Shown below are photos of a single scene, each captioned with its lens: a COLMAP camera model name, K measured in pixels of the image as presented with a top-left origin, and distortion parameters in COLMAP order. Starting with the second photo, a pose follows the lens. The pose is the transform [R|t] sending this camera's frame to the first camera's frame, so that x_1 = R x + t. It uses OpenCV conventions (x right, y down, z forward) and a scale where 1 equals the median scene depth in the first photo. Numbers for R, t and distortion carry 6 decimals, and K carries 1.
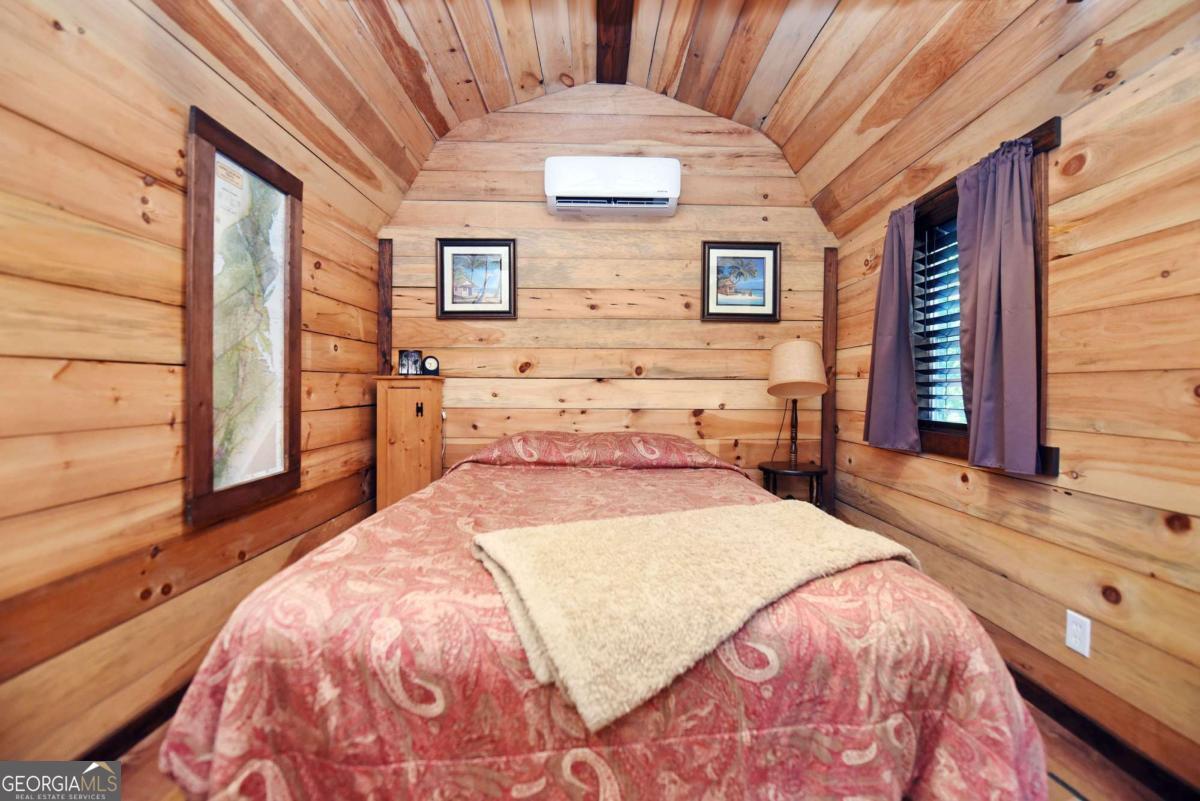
lens RADIAL K [[478.0, 0, 604.4], [0, 478.0, 397.0], [0, 0, 1]] dist [-0.017710, -0.002040]
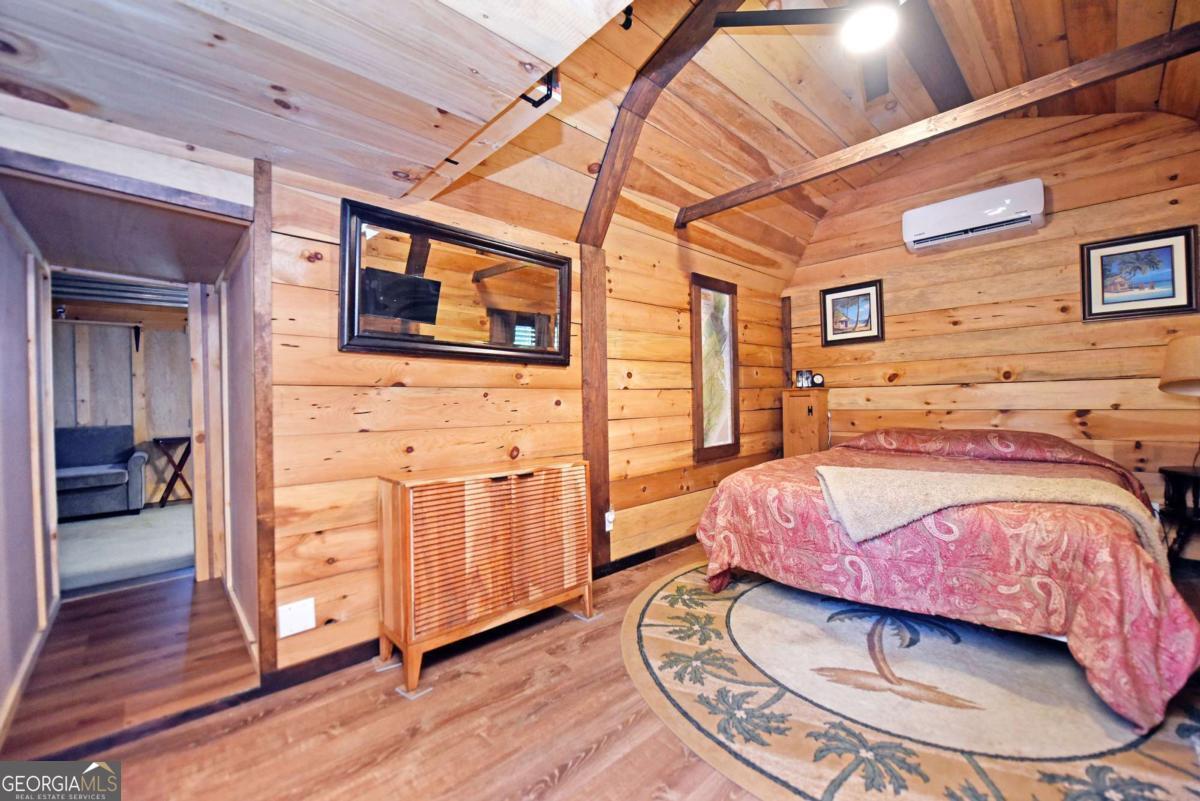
lens RADIAL K [[478.0, 0, 603.4], [0, 478.0, 395.4], [0, 0, 1]] dist [-0.017710, -0.002040]
pose [[0.668755, -0.027697, -0.742967, 0.397089], [0.012872, 0.999587, -0.025678, 0.012136], [0.743372, 0.007609, 0.668835, -0.651575]]
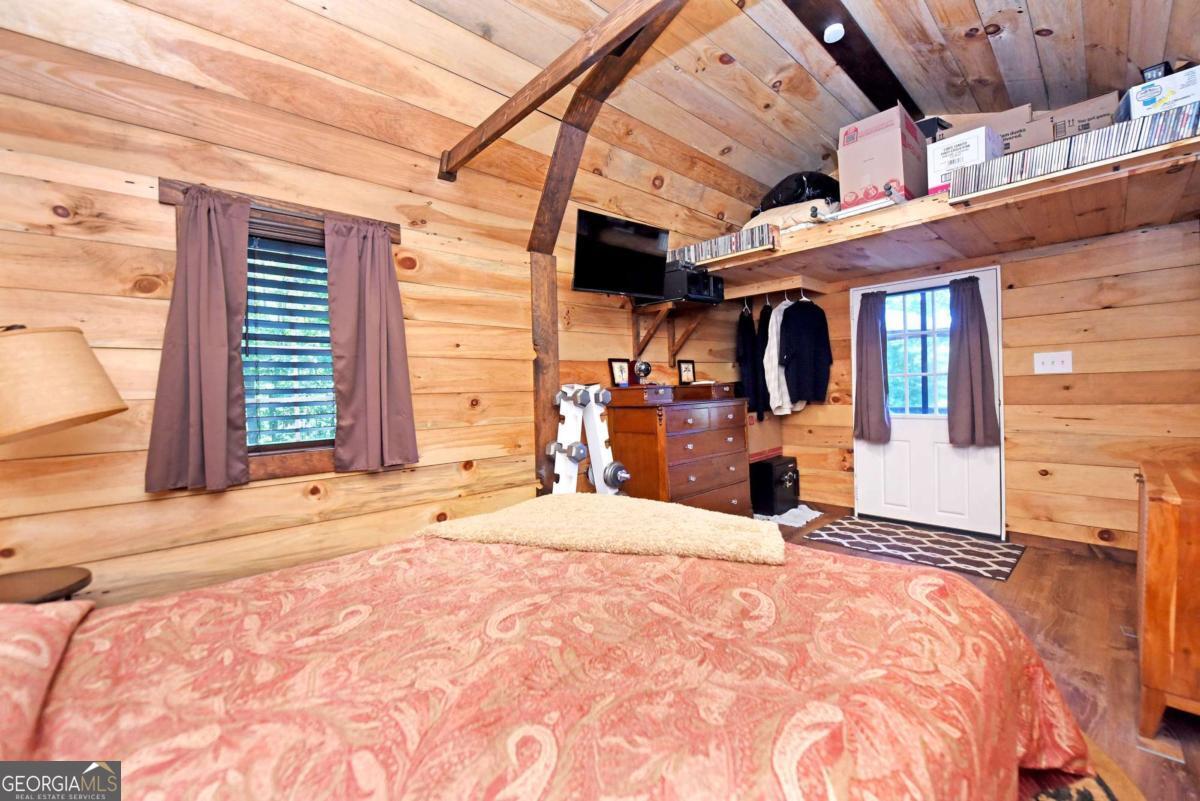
lens RADIAL K [[478.0, 0, 607.7], [0, 478.0, 393.6], [0, 0, 1]] dist [-0.017710, -0.002040]
pose [[-0.669217, -0.000846, 0.743066, -0.493734], [0.031837, 0.999048, 0.029811, -0.062340], [-0.742384, 0.043607, -0.668554, 1.221053]]
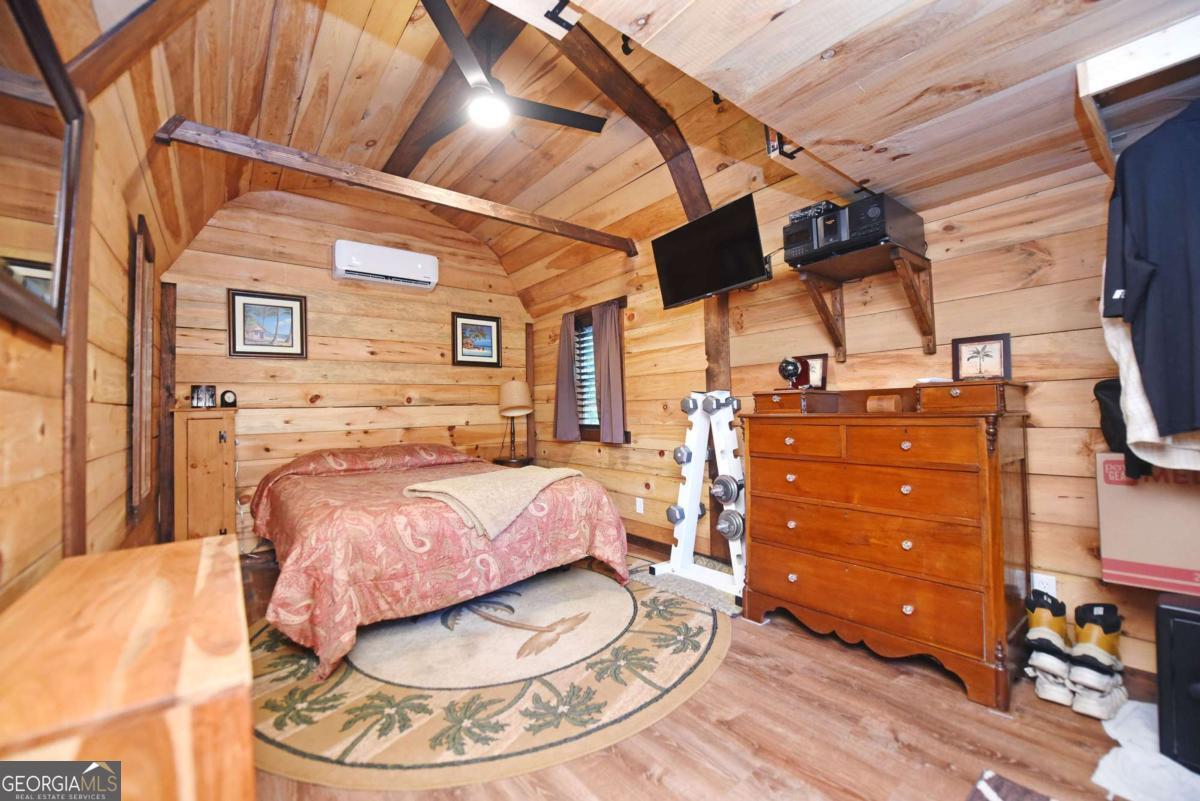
lens RADIAL K [[478.0, 0, 605.6], [0, 478.0, 394.8], [0, 0, 1]] dist [-0.017710, -0.002040]
pose [[0.787484, -0.008126, 0.616282, -0.514558], [0.038652, 0.998596, -0.036223, 0.002420], [-0.615122, 0.052346, 0.786692, -0.687433]]
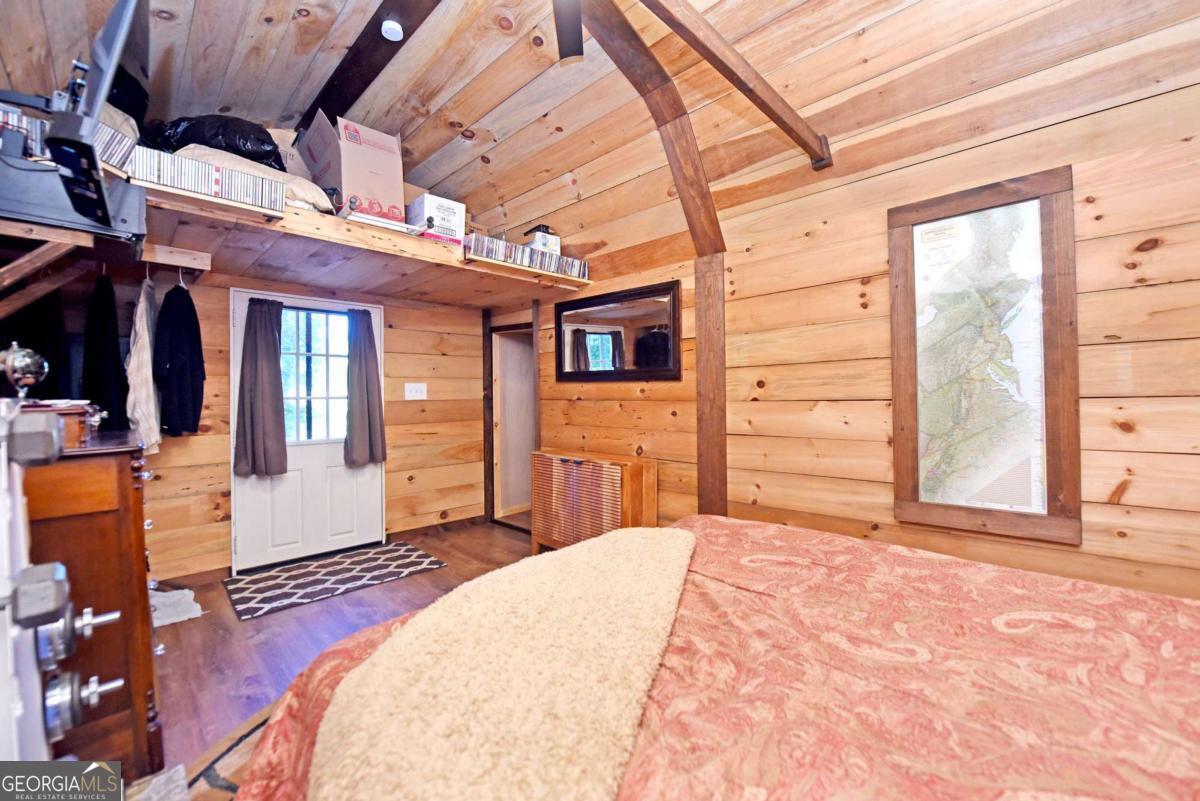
lens RADIAL K [[478.0, 0, 602.0], [0, 478.0, 395.4], [0, 0, 1]] dist [-0.017710, -0.002040]
pose [[-0.710997, -0.004842, -0.703178, 0.531526], [-0.007015, 0.999975, 0.000207, -0.059935], [0.703160, 0.005080, -0.711014, 1.093046]]
